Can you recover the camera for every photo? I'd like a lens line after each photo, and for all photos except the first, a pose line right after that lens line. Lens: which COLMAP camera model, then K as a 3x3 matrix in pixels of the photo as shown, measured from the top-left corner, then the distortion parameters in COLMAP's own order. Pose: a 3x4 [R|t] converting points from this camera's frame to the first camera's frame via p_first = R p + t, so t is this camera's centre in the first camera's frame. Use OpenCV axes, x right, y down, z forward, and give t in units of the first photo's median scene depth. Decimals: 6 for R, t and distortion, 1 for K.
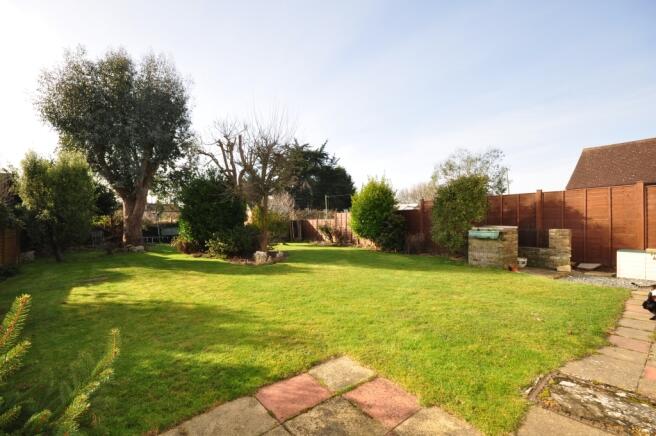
lens RADIAL K [[285.1, 0, 326.5], [0, 285.1, 219.3], [0, 0, 1]] dist [-0.000018, -0.000032]
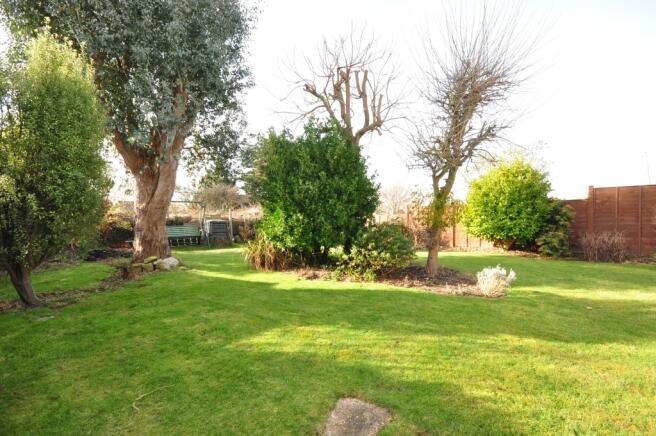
lens RADIAL K [[285.1, 0, 329.4], [0, 285.1, 218.1], [0, 0, 1]] dist [-0.000018, -0.000032]
pose [[0.984527, 0.003696, 0.175192, -0.442804], [-0.003931, 0.999992, 0.000994, 0.014243], [-0.175187, -0.001667, 0.984534, 0.393807]]
